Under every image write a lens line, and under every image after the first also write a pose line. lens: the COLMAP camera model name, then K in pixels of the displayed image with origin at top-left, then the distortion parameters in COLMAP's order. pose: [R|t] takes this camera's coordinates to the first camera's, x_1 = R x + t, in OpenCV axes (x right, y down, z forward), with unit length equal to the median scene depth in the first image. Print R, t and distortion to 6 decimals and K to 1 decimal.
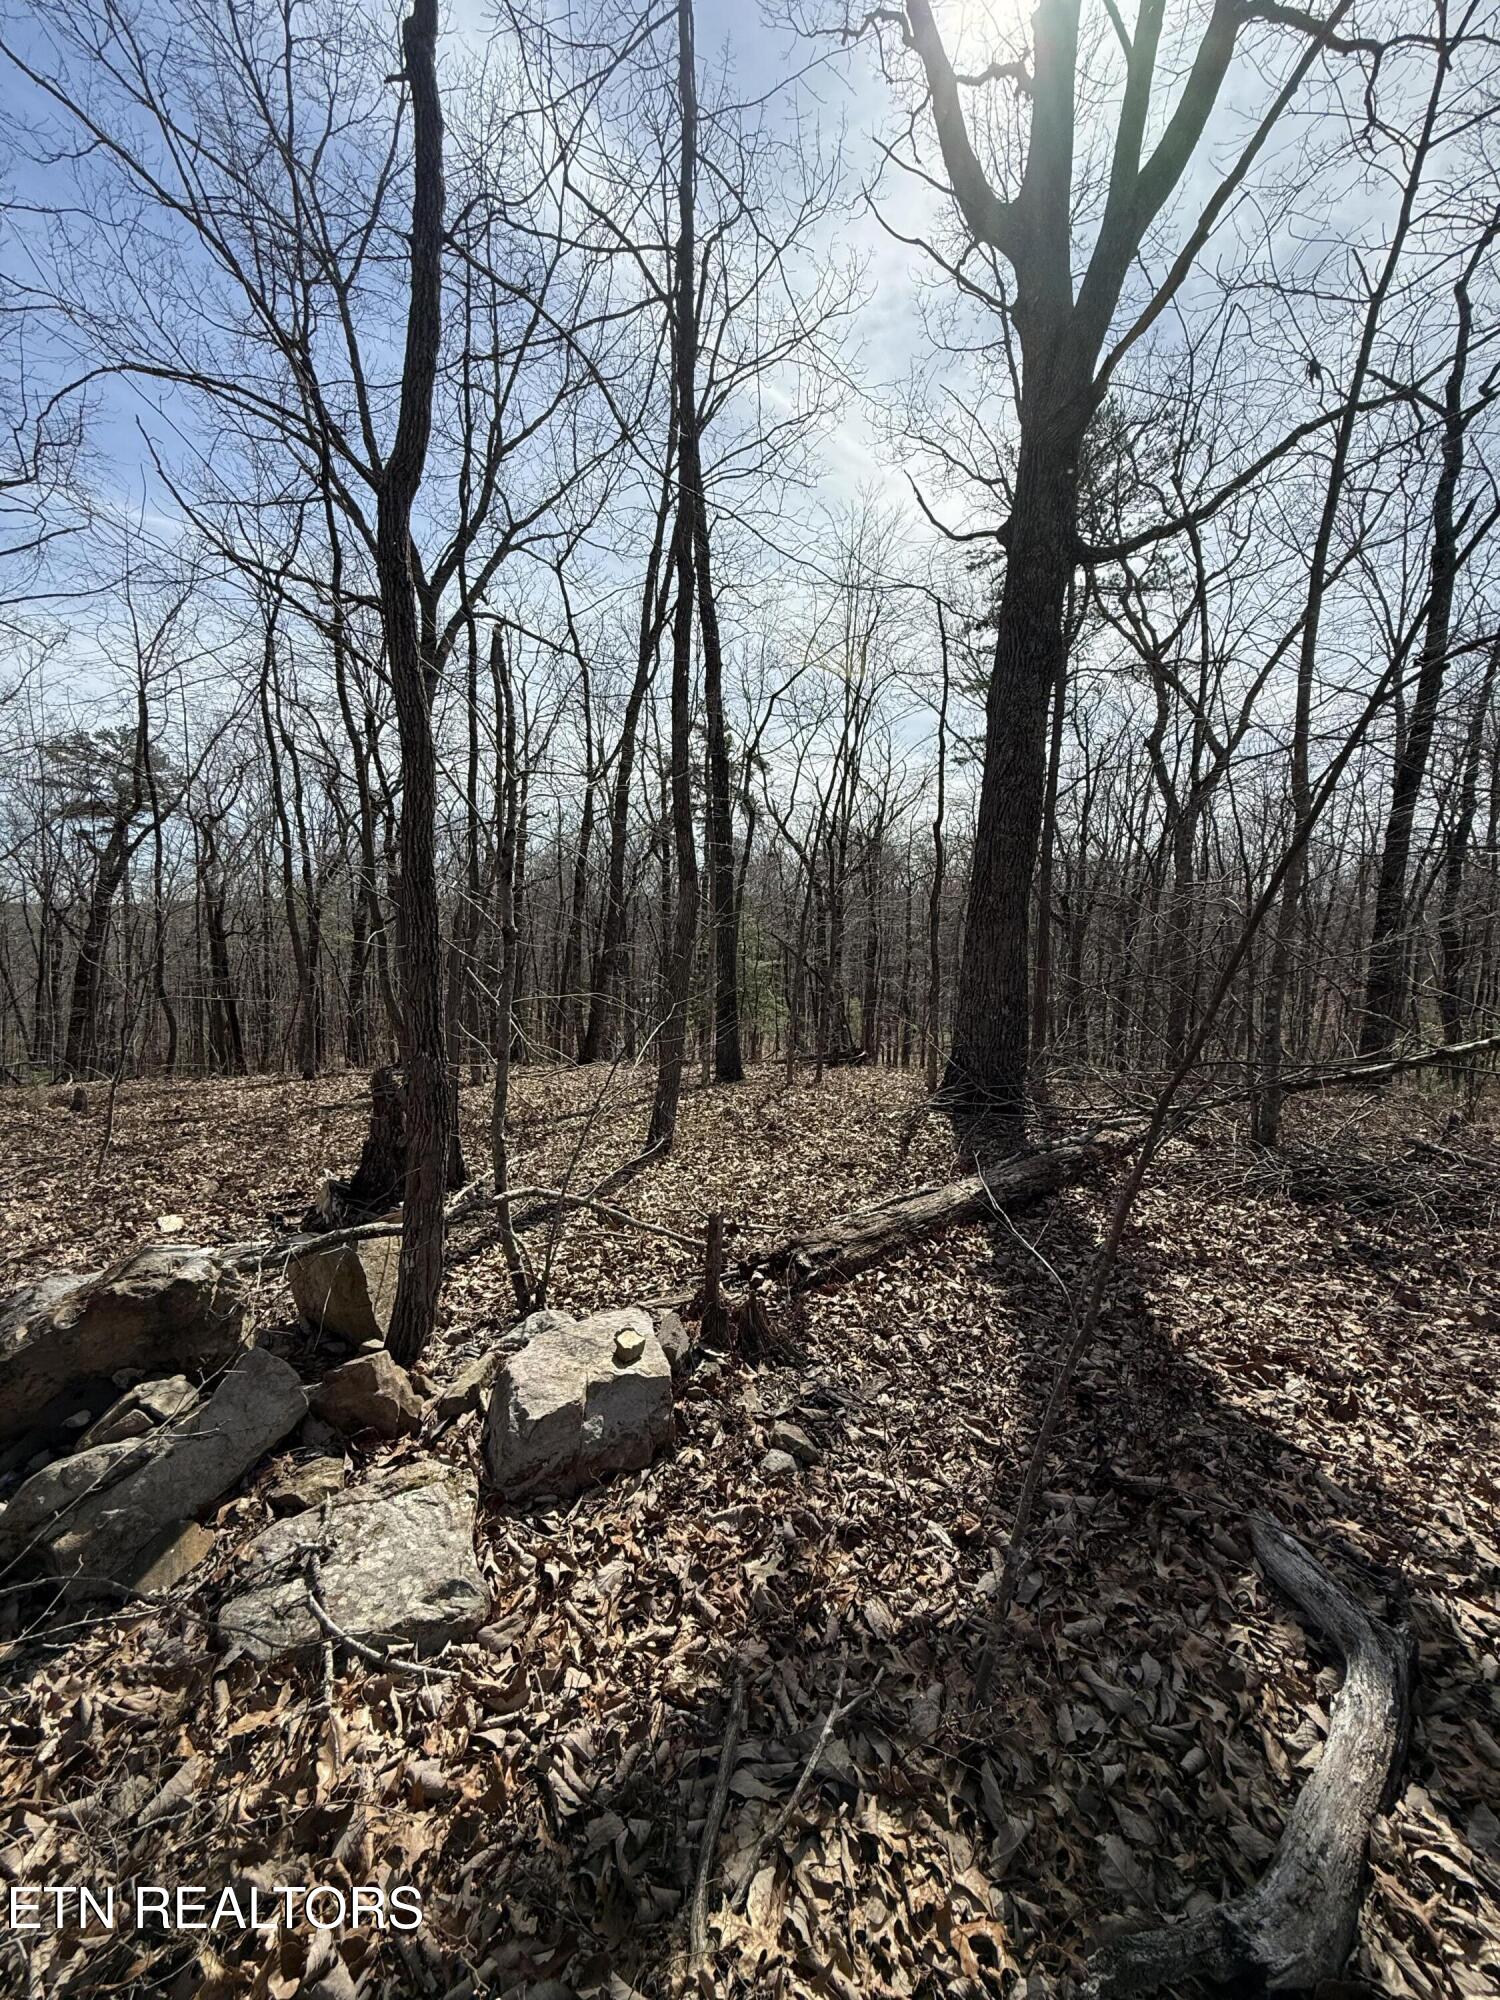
lens RADIAL K [[794.8, 0, 751.5], [0, 794.8, 988.3], [0, 0, 1]] dist [-0.004299, 0.000993]
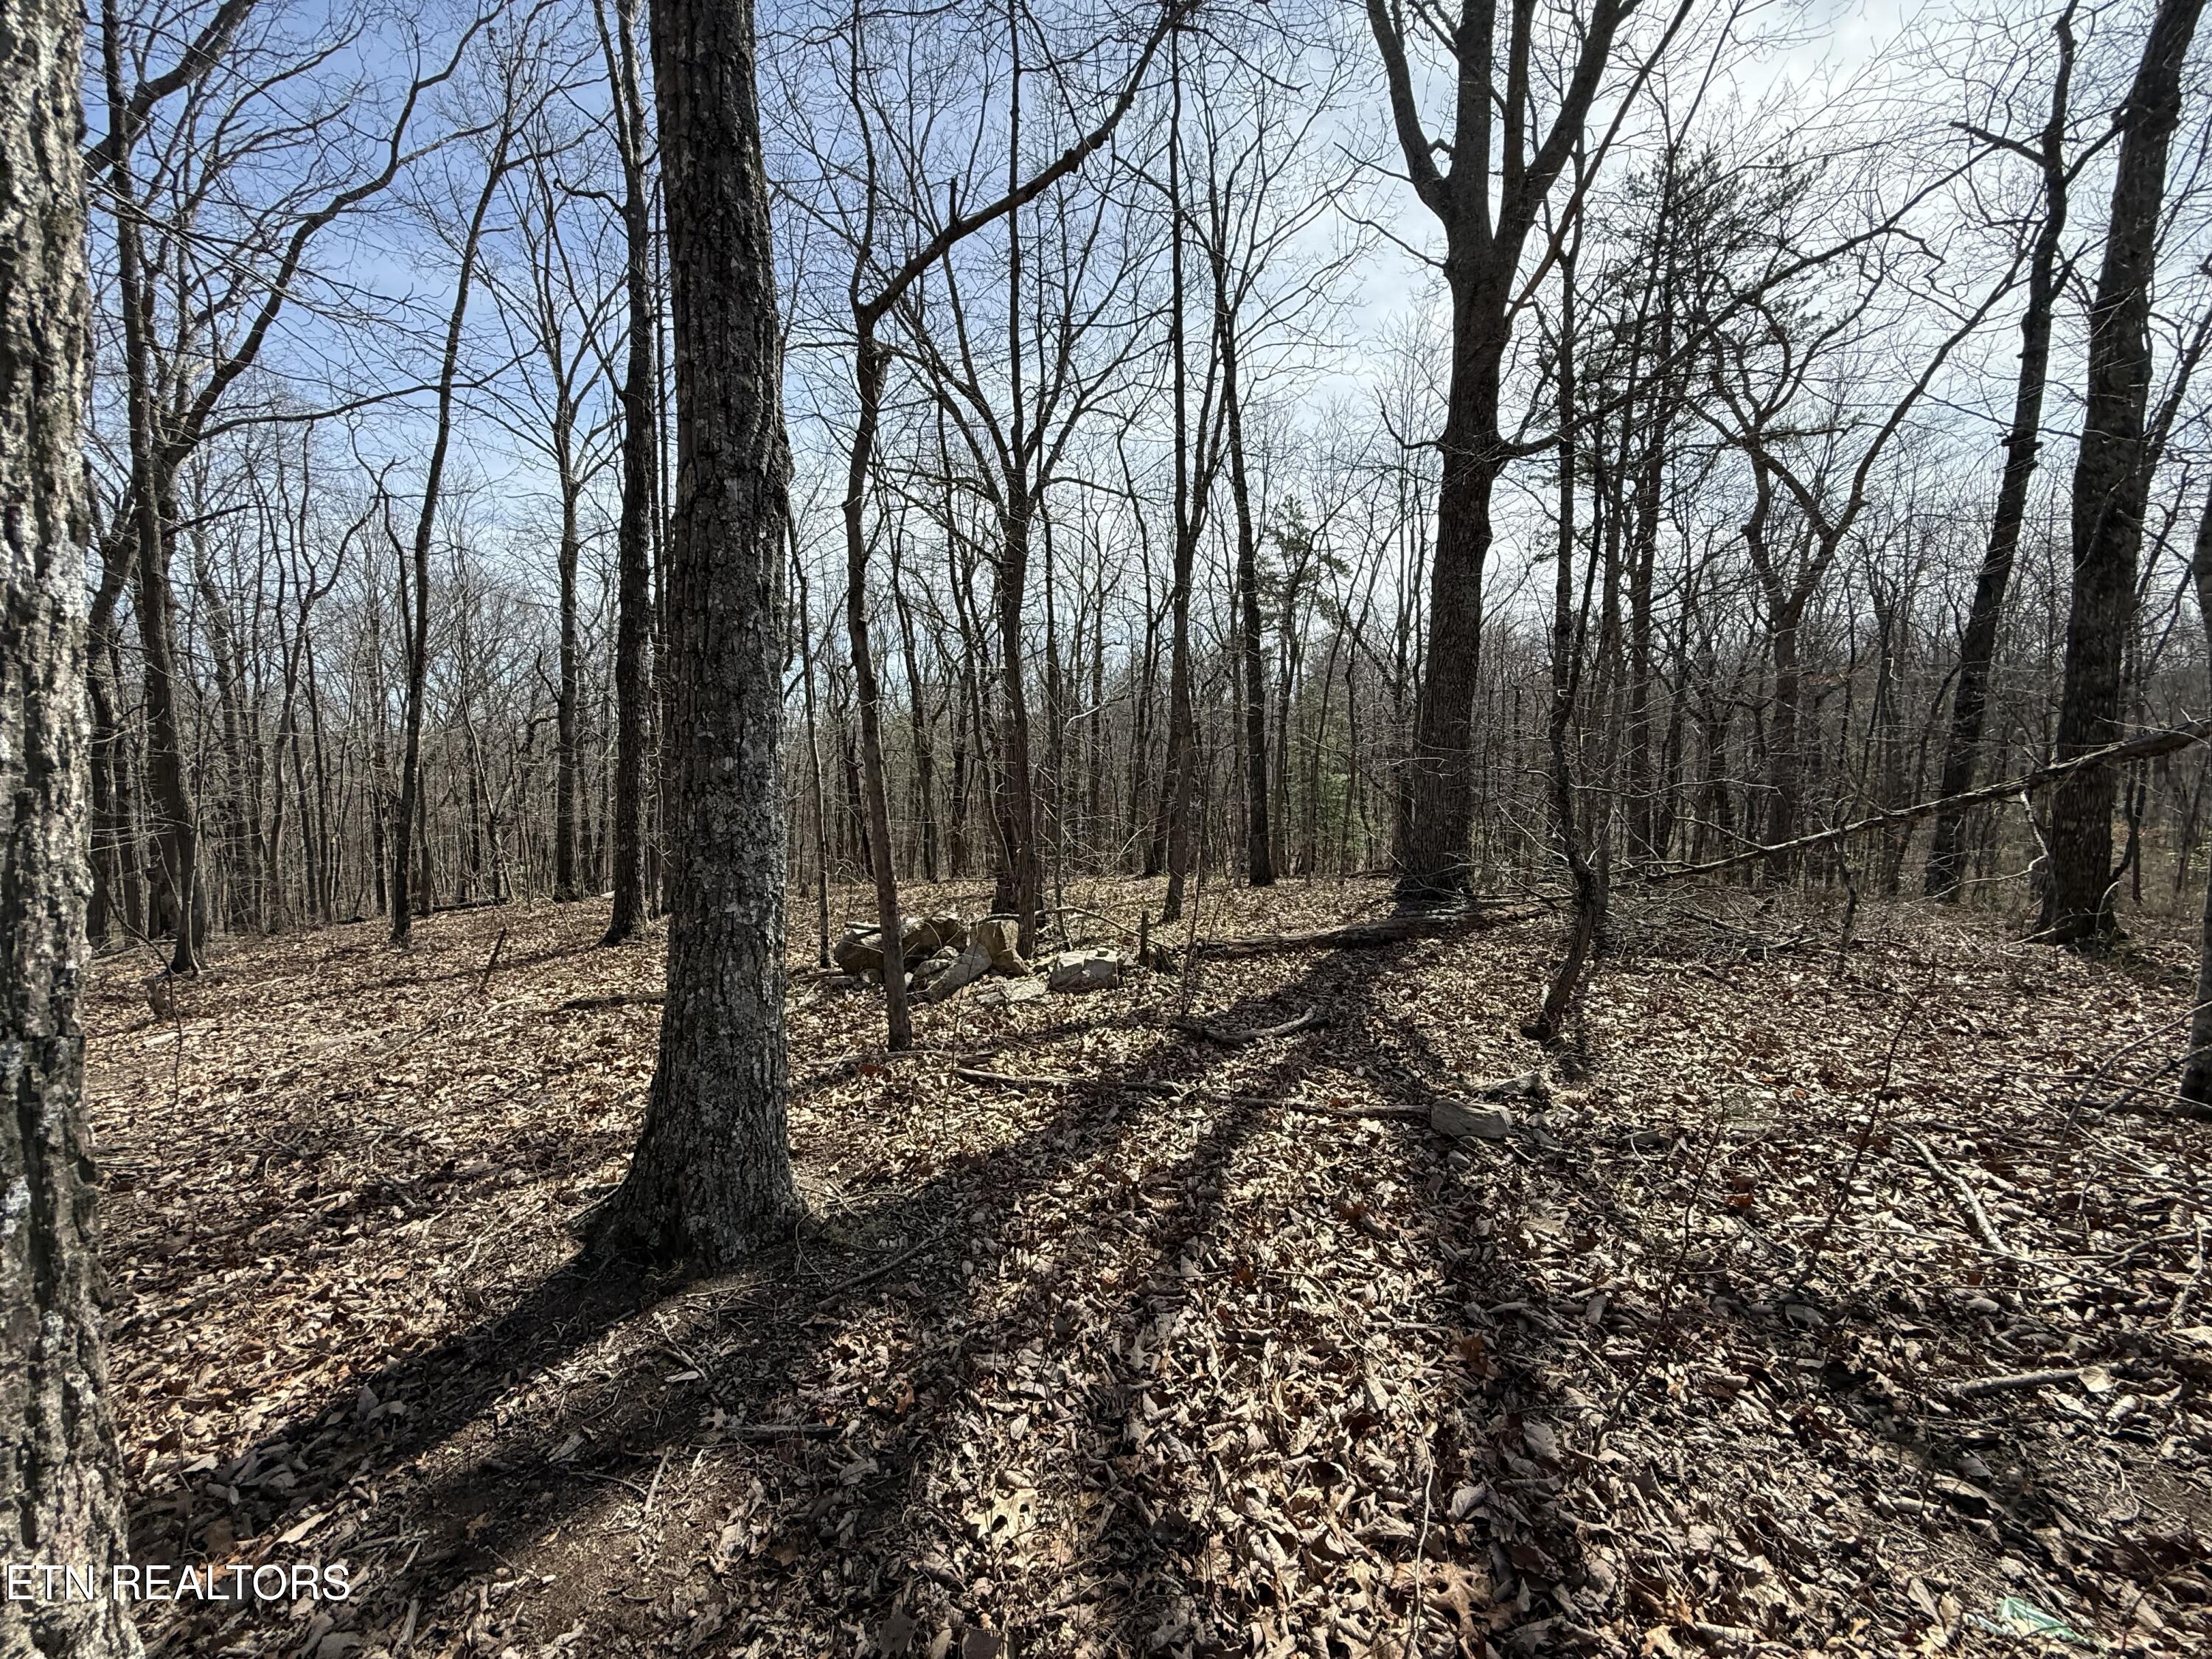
lens RADIAL K [[879.0, 0, 1102.6], [0, 879.0, 815.2], [0, 0, 1]] dist [-0.004299, 0.000993]
pose [[0.958497, -0.010288, -0.284915, 0.085318], [0.014996, 0.999785, 0.014345, -0.004685], [0.284706, -0.018023, 0.958445, -0.222980]]
